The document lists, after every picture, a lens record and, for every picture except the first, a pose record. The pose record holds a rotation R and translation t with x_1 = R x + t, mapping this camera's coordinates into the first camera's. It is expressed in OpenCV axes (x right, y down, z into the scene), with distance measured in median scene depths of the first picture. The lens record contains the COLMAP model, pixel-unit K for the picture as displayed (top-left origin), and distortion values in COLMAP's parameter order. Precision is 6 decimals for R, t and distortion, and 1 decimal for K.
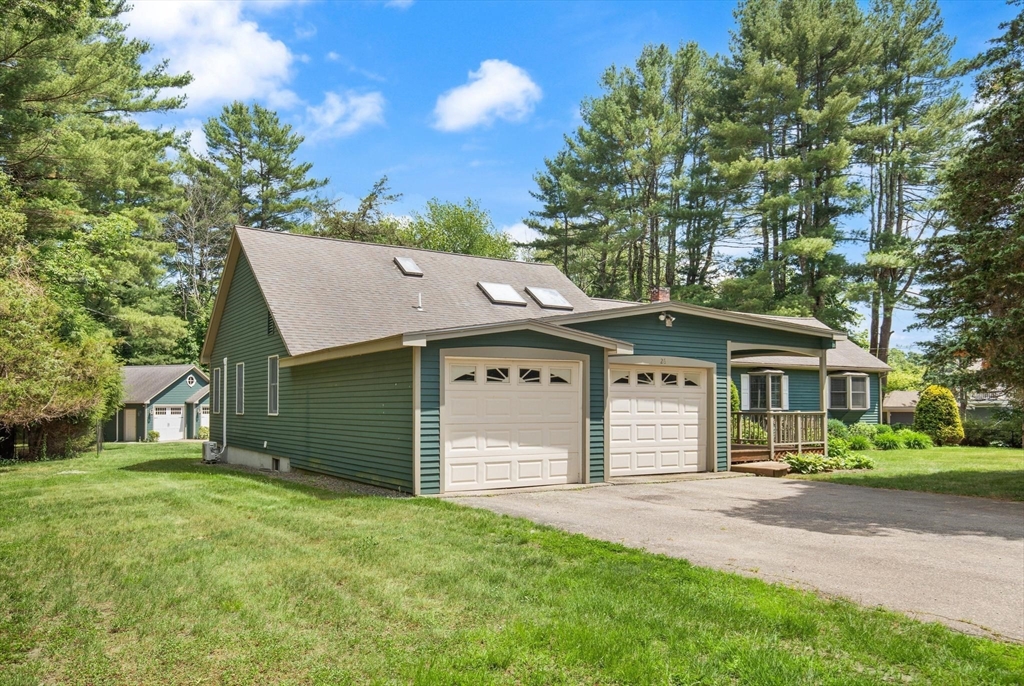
lens RADIAL K [[709.8, 0, 512.0], [0, 709.8, 347.7], [0, 0, 1]] dist [-0.002023, 0.006004]
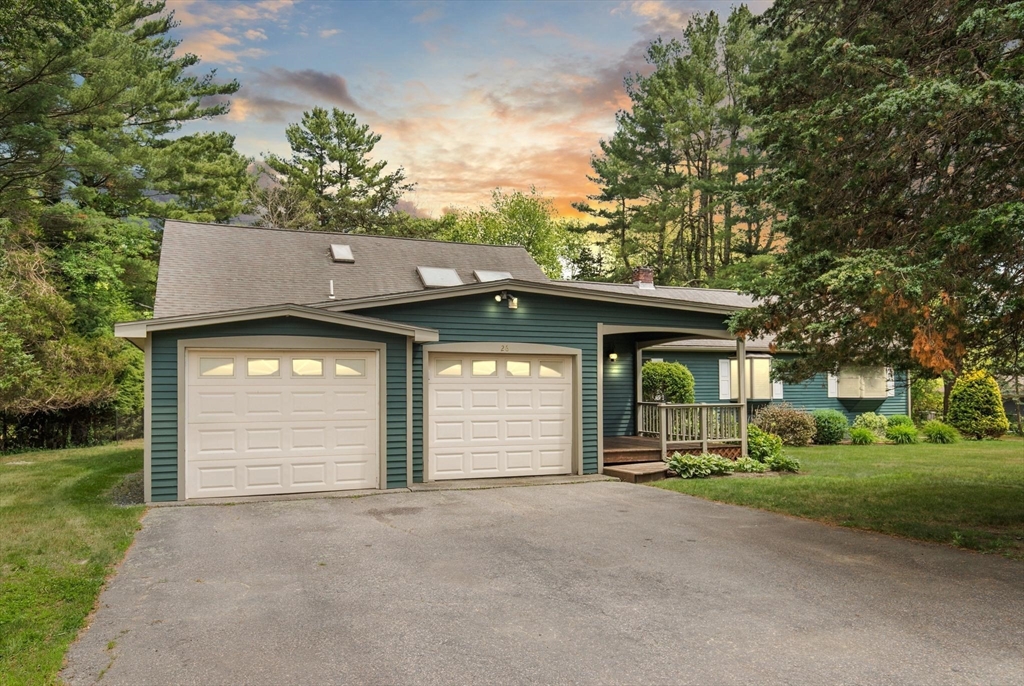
lens RADIAL K [[691.1, 0, 512.1], [0, 691.1, 341.5], [0, 0, 1]] dist [-0.001456, -0.002367]
pose [[0.986214, -0.017827, -0.164514, 0.114624], [0.019502, 0.999773, 0.008571, 0.001123], [0.164324, -0.011661, 0.986338, 0.051228]]
